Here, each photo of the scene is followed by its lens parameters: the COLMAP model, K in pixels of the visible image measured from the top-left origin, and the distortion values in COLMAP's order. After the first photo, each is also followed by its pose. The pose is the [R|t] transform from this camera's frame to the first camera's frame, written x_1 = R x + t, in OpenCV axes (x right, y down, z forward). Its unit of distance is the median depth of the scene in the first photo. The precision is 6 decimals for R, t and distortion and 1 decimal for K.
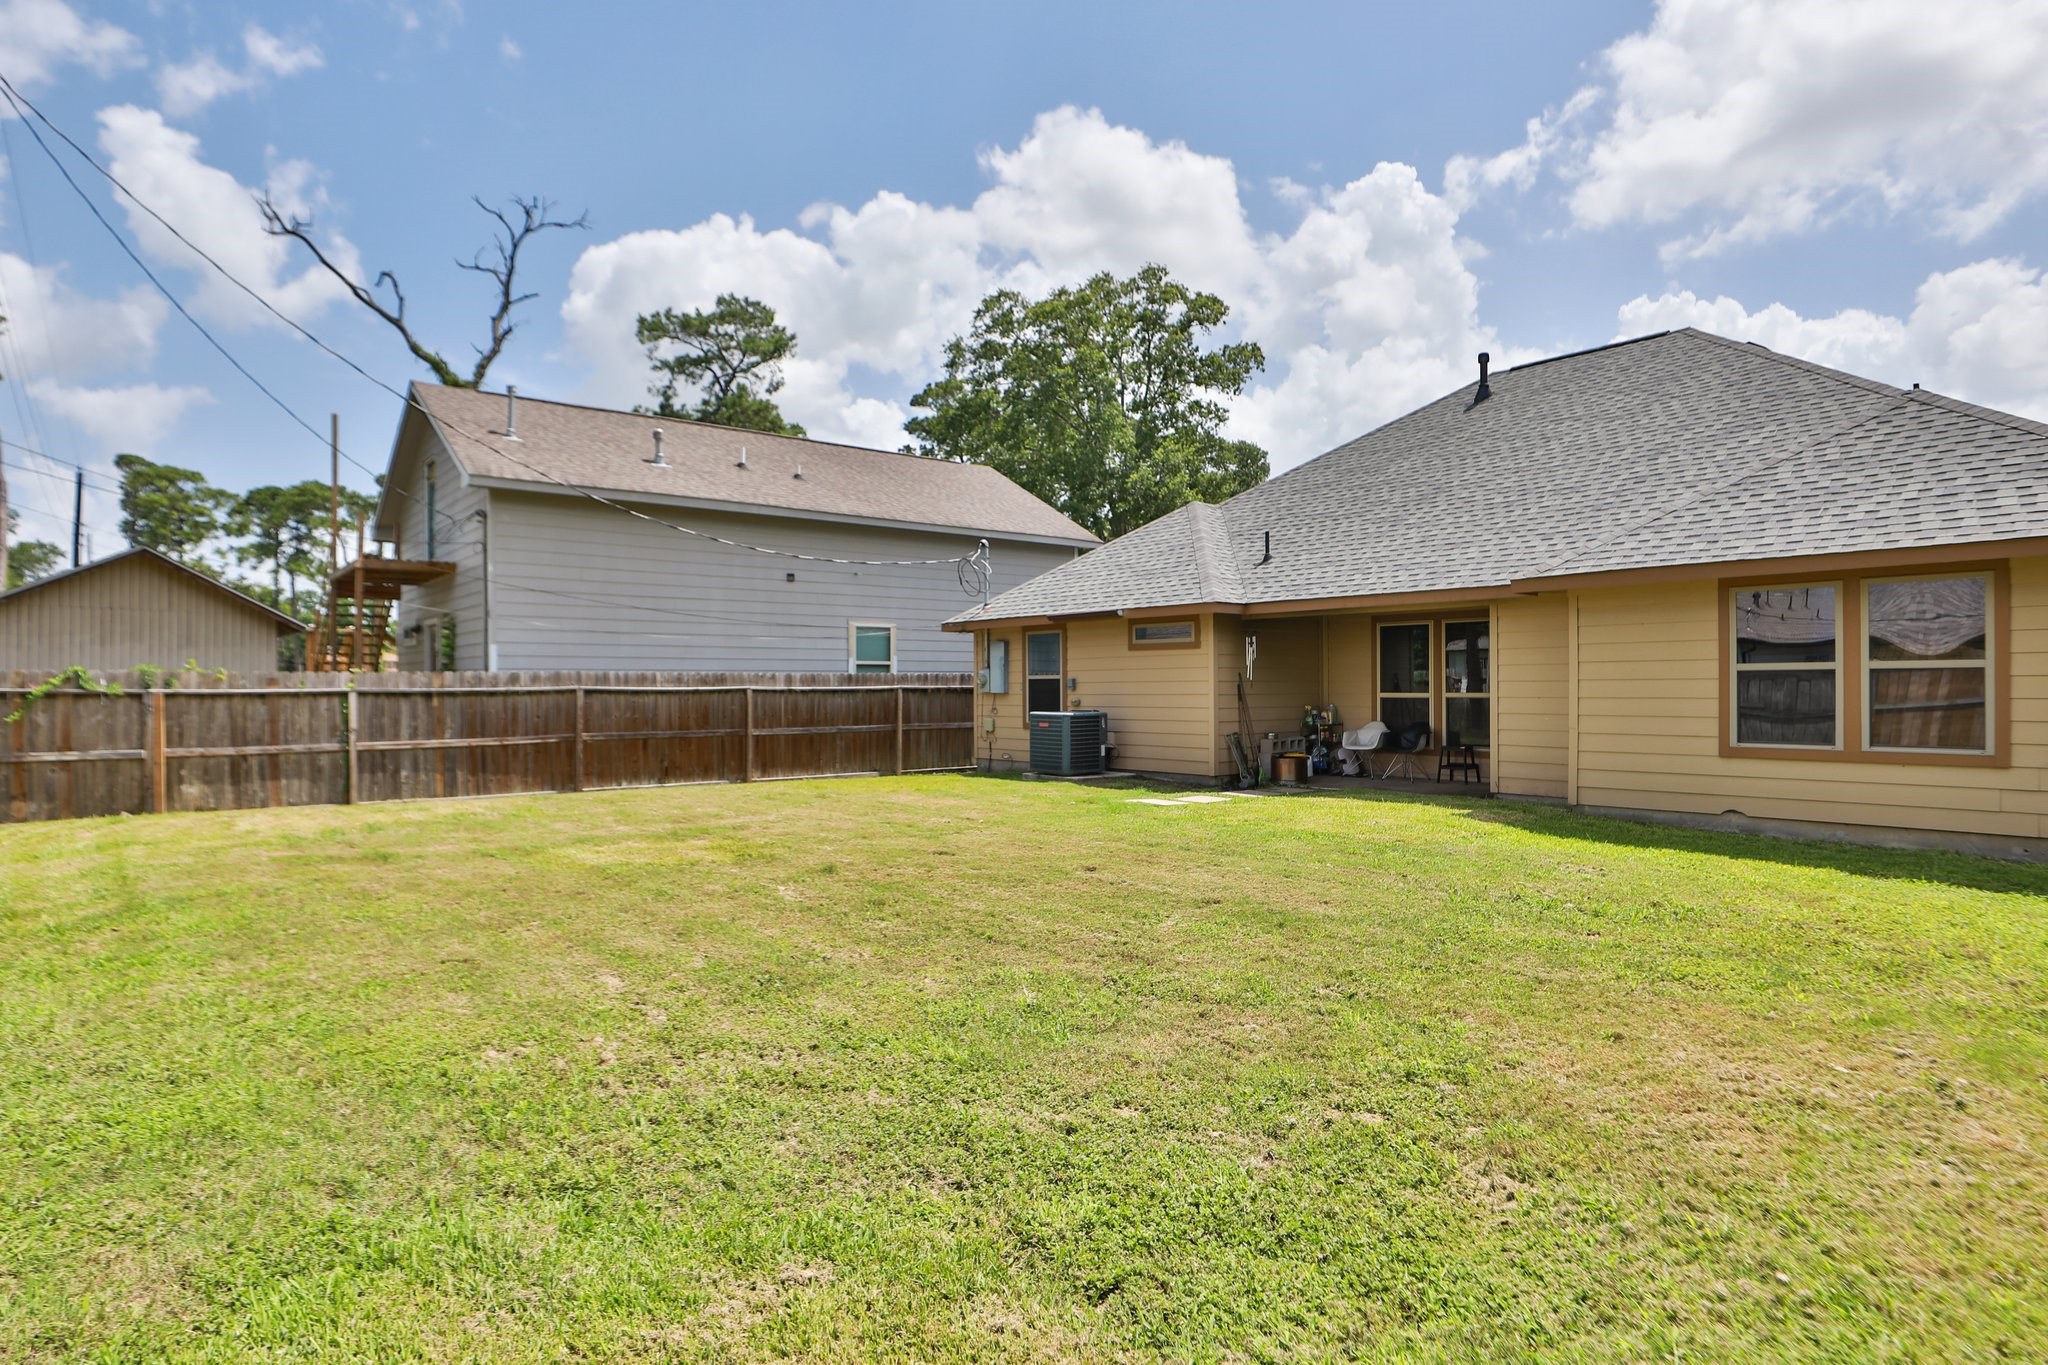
lens RADIAL K [[1057.8, 0, 1049.1], [0, 1057.8, 686.8], [0, 0, 1]] dist [-0.062405, 0.001437]
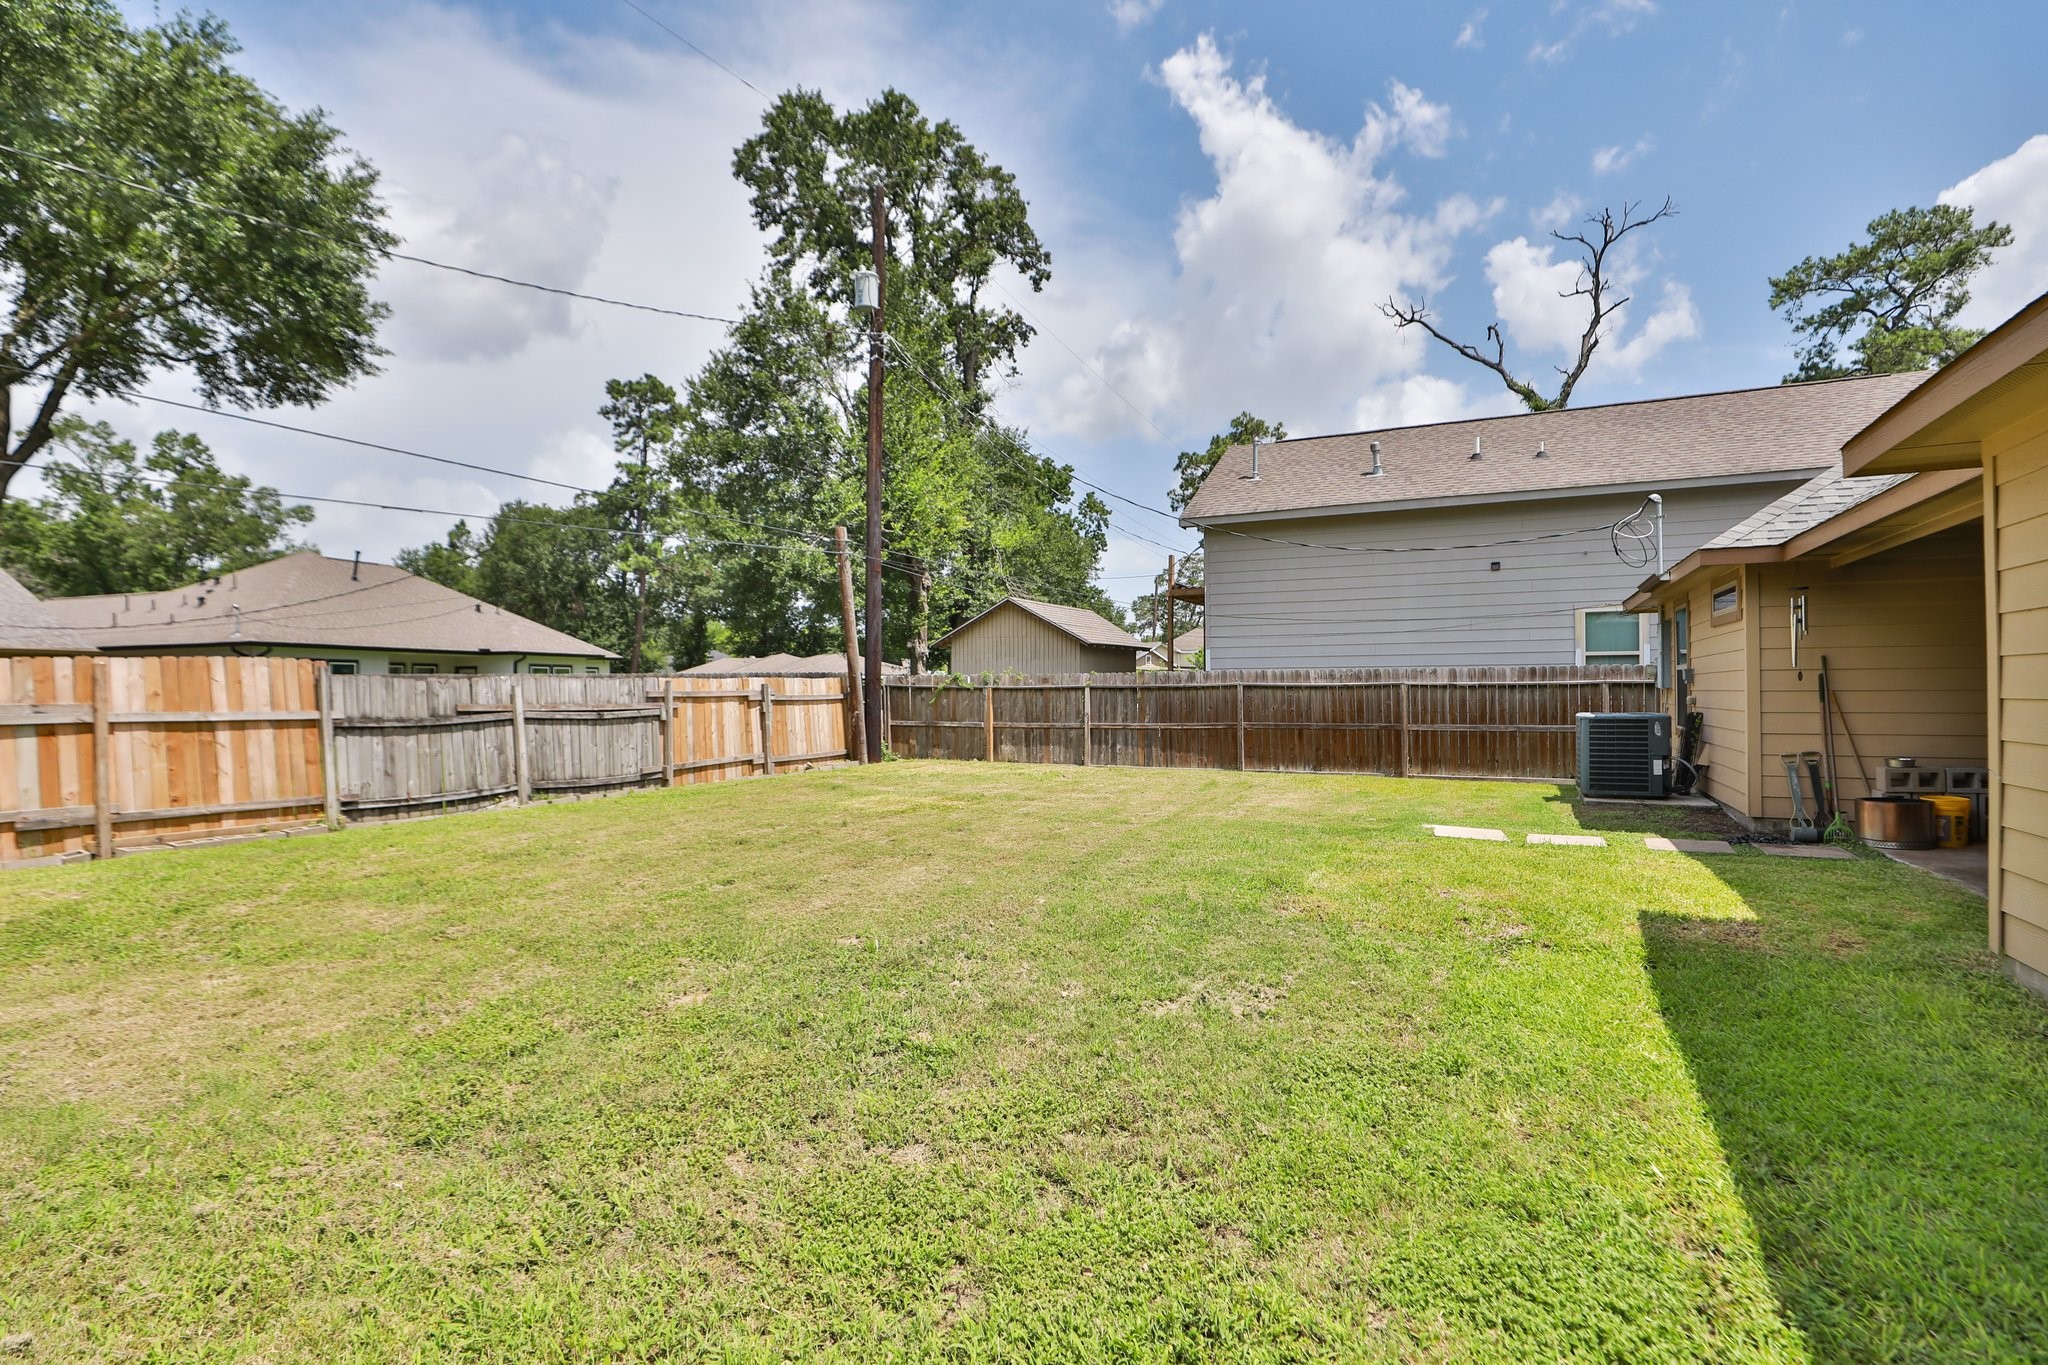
lens RADIAL K [[942.1, 0, 1012.6], [0, 942.1, 683.6], [0, 0, 1]] dist [-0.042479, 0.007965]
pose [[0.403764, -0.003374, -0.914857, 0.408150], [0.004651, 0.999988, -0.001636, 0.001476], [0.914851, -0.003594, 0.403775, 0.314836]]
